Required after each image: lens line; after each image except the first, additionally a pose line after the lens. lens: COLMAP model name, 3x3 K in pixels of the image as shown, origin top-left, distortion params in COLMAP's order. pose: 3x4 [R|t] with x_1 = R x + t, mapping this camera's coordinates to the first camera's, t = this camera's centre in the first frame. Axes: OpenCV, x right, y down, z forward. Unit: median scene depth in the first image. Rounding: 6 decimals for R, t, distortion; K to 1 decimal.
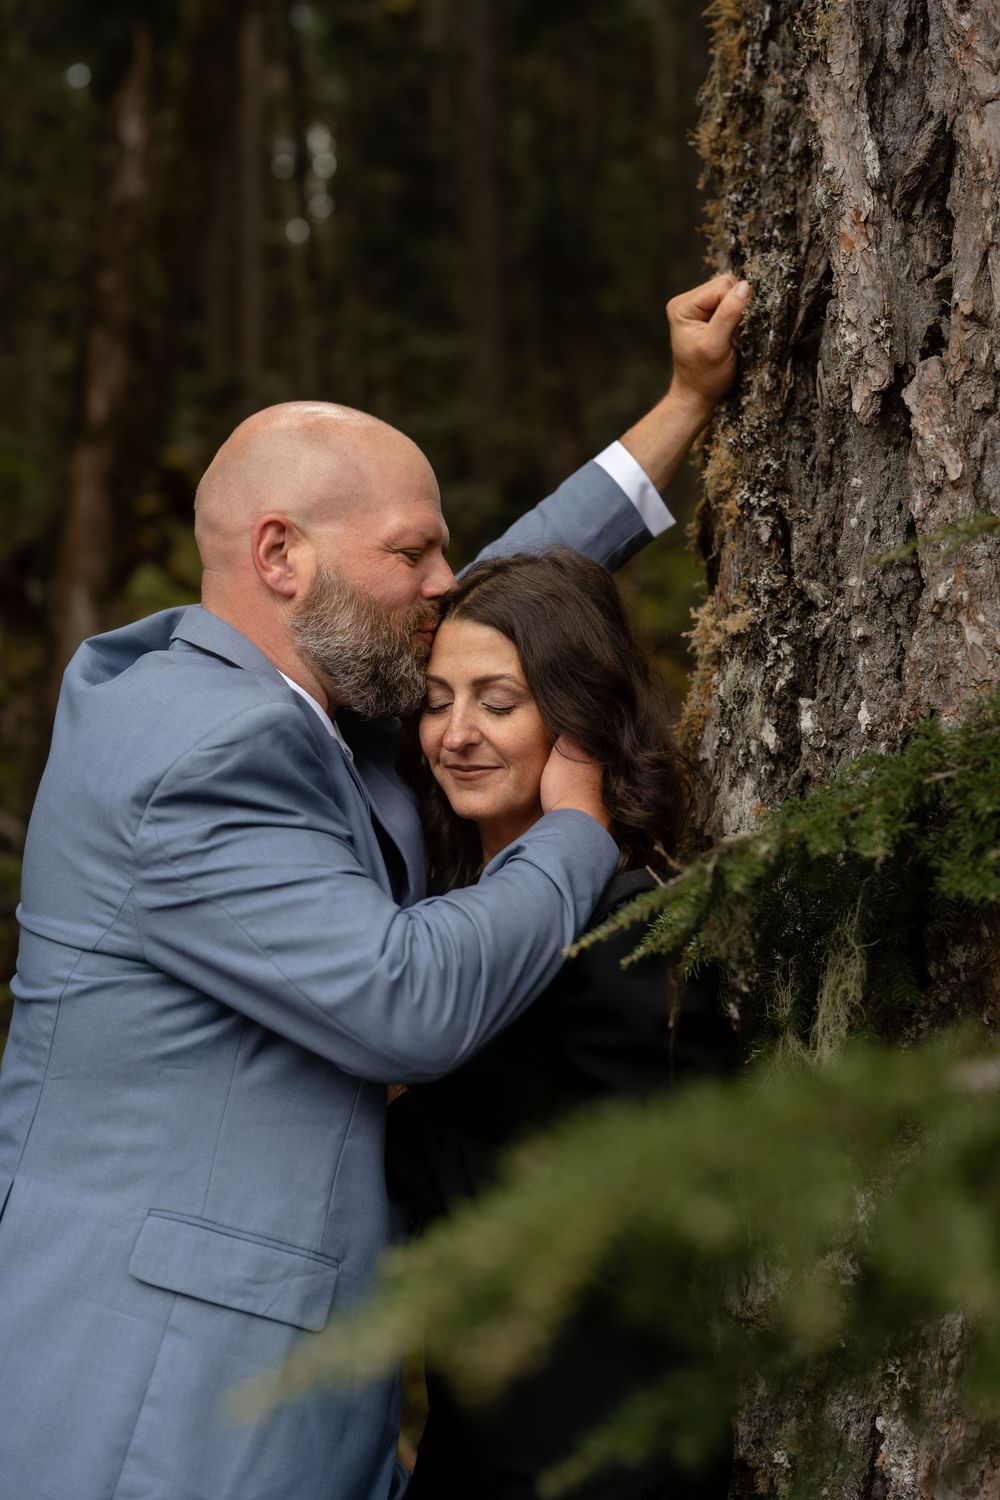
lens RADIAL K [[2175.1, 0, 504.7], [0, 2175.1, 744.2], [0, 0, 1]] dist [0.002061, 0.000000]
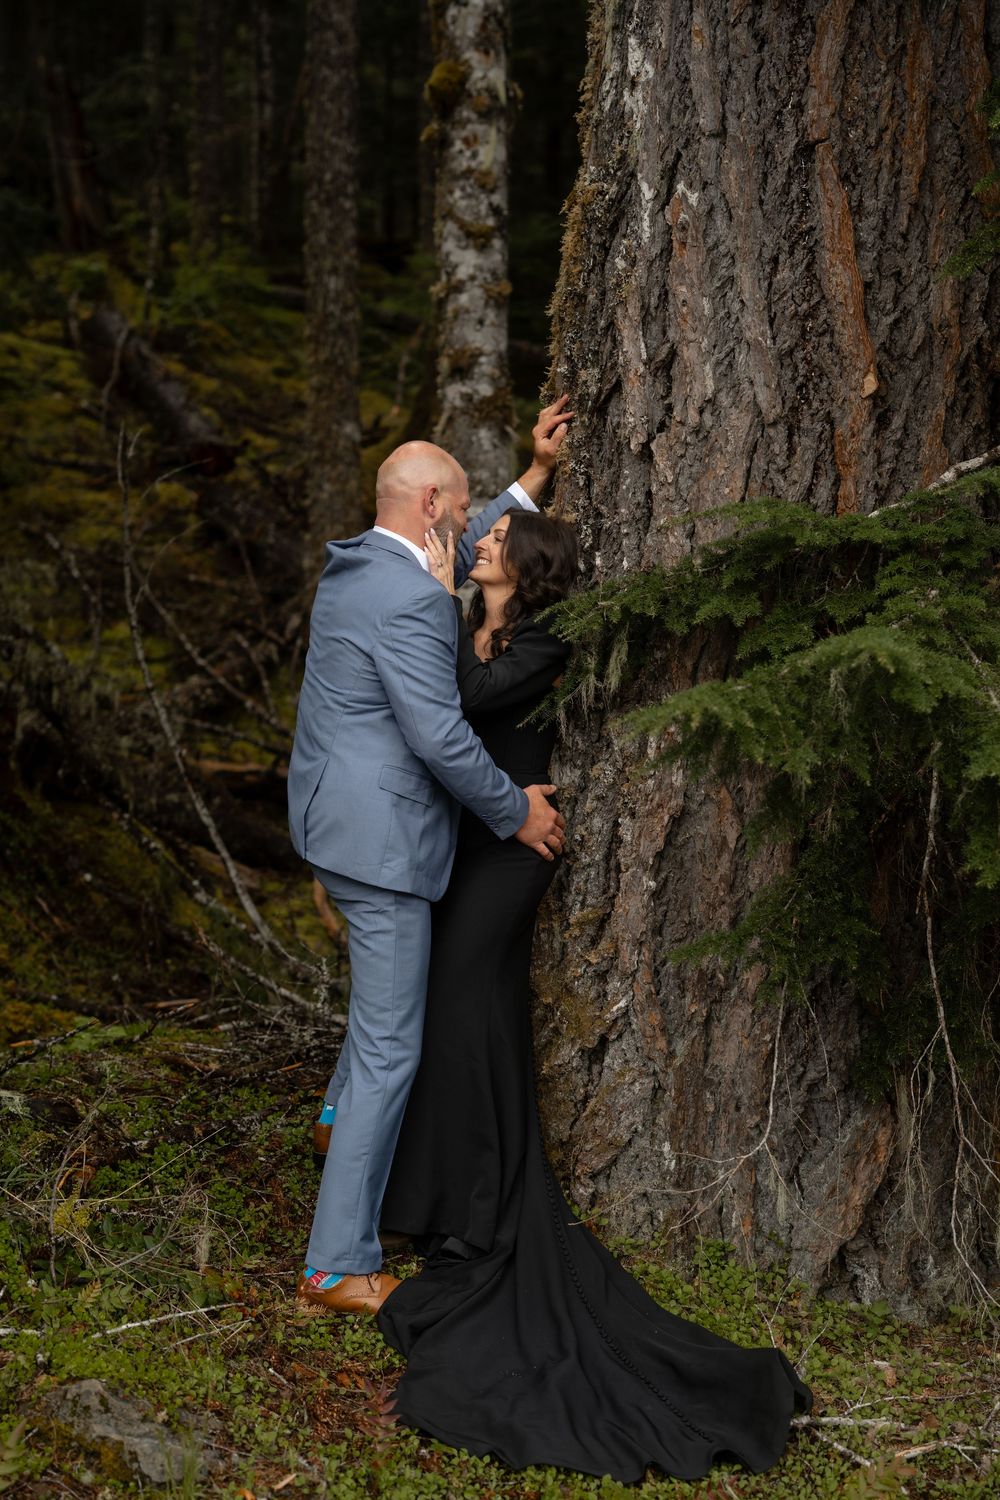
lens RADIAL K [[2175.1, 0, 492.0], [0, 2175.1, 748.0], [0, 0, 1]] dist [0.002061, 0.000000]
pose [[0.963718, 0.018661, 0.266270, -0.625427], [-0.059963, 0.987192, 0.147841, -0.155836], [-0.260100, -0.158444, 0.952493, -1.370335]]
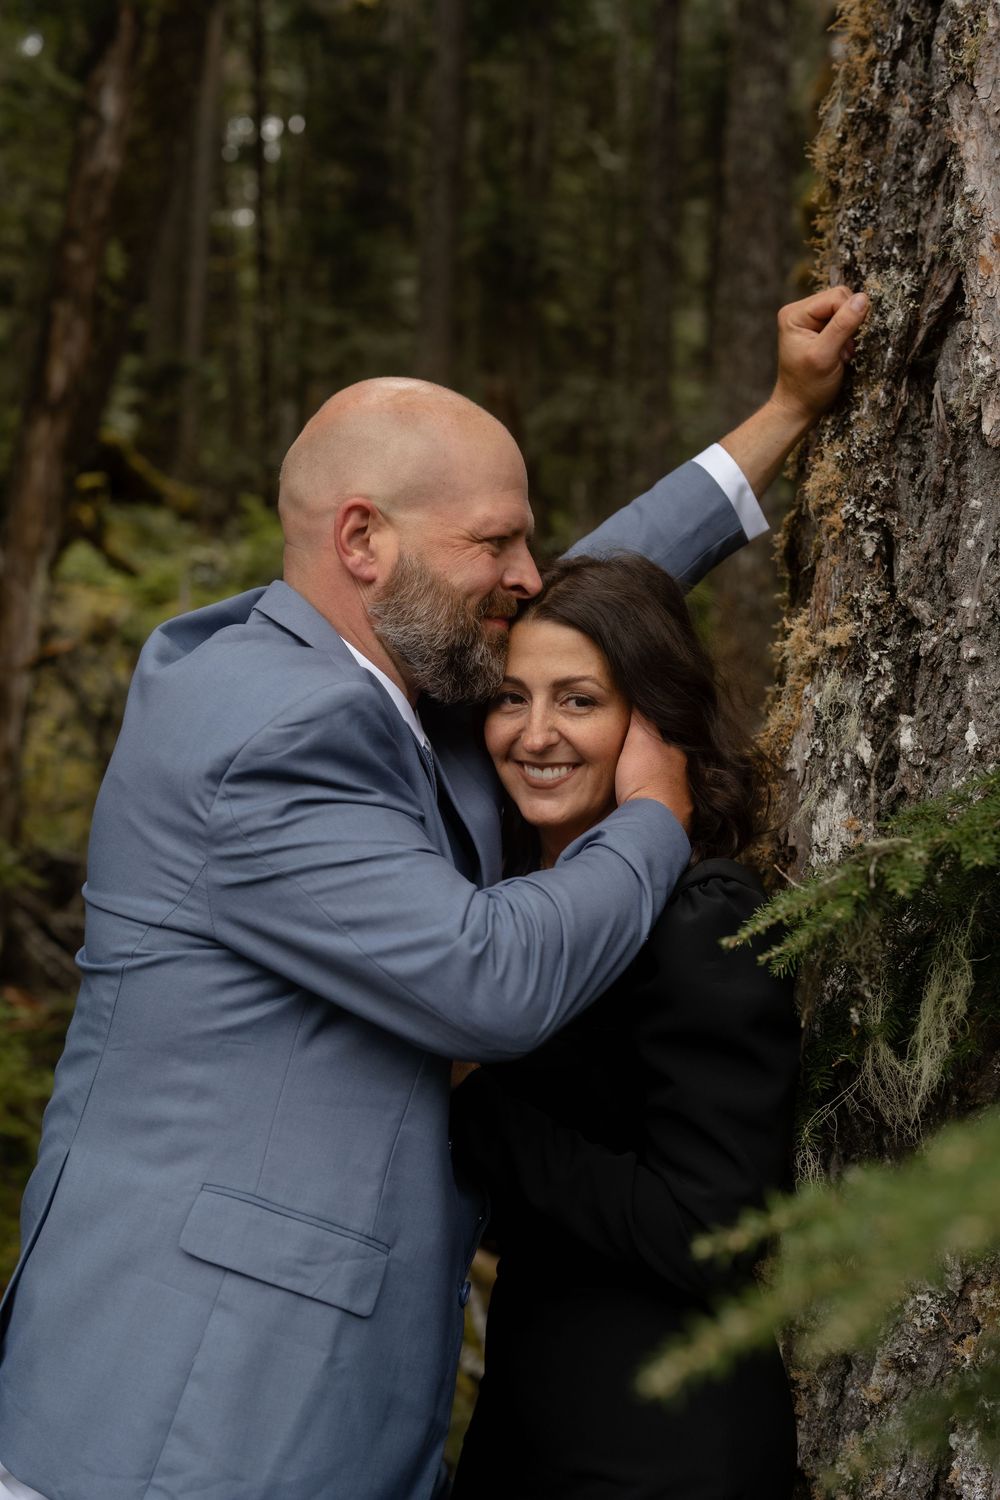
lens RADIAL K [[2175.1, 0, 466.6], [0, 2175.1, 739.6], [0, 0, 1]] dist [0.002061, 0.000000]
pose [[0.997532, 0.065506, 0.025292, -0.083944], [-0.065427, 0.997850, -0.003910, 0.006972], [-0.025494, 0.002246, 0.999672, 0.000995]]
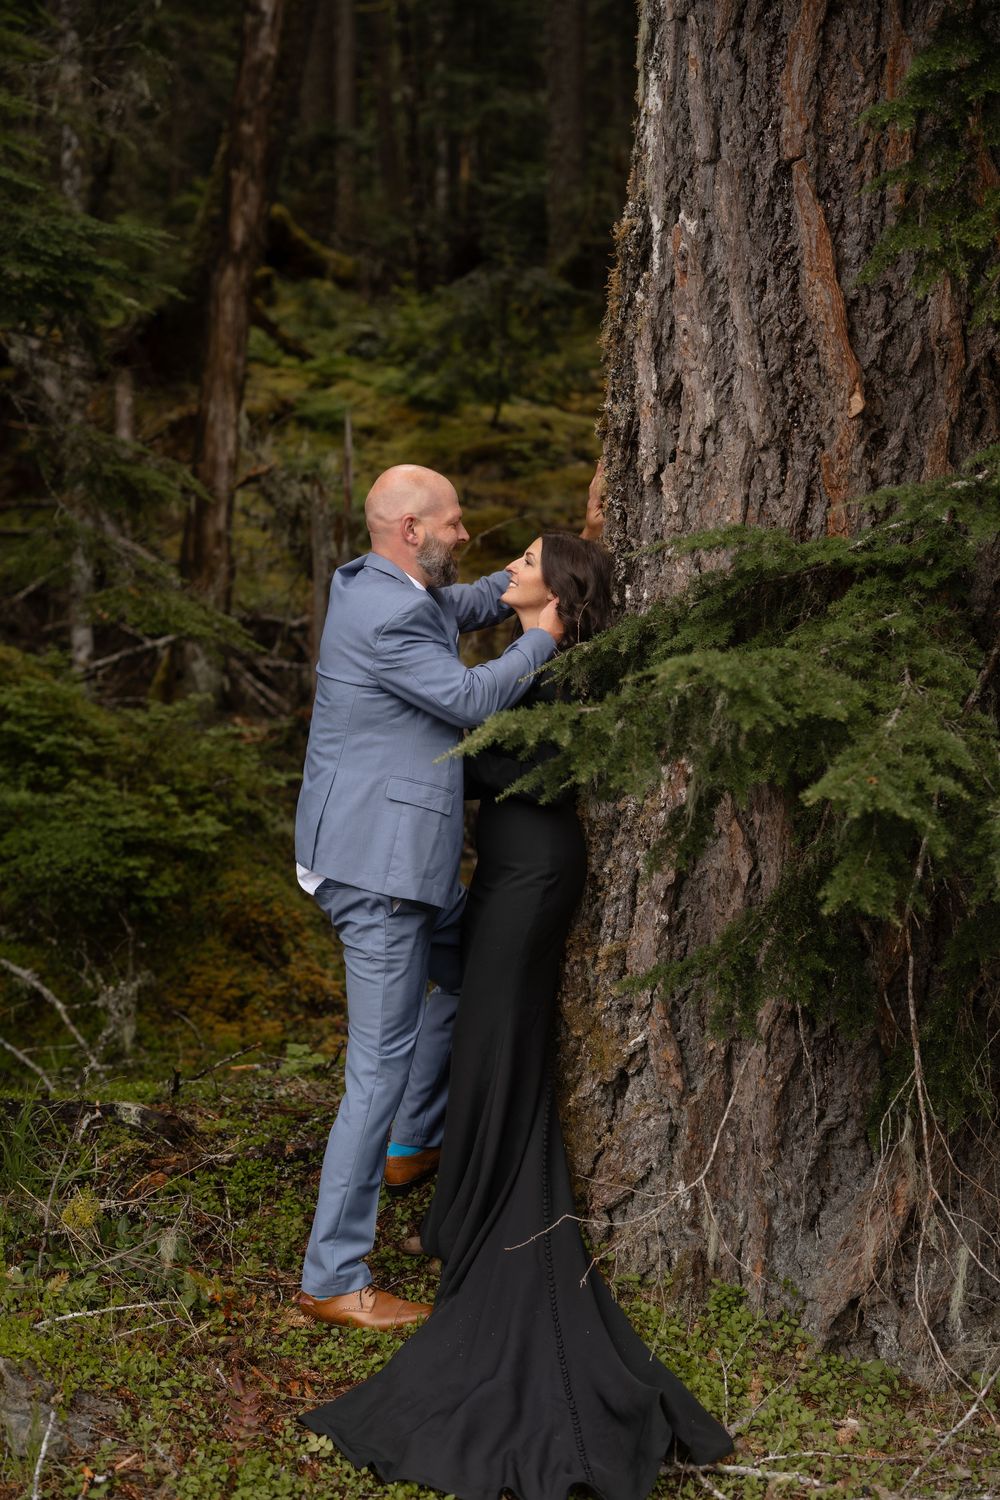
lens RADIAL K [[2175.1, 0, 509.0], [0, 2175.1, 754.2], [0, 0, 1]] dist [0.002061, 0.000000]
pose [[0.999180, 0.025213, -0.031670, 0.079499], [-0.020827, 0.991041, 0.131926, -0.150352], [0.034713, -0.131159, 0.990753, -1.489061]]
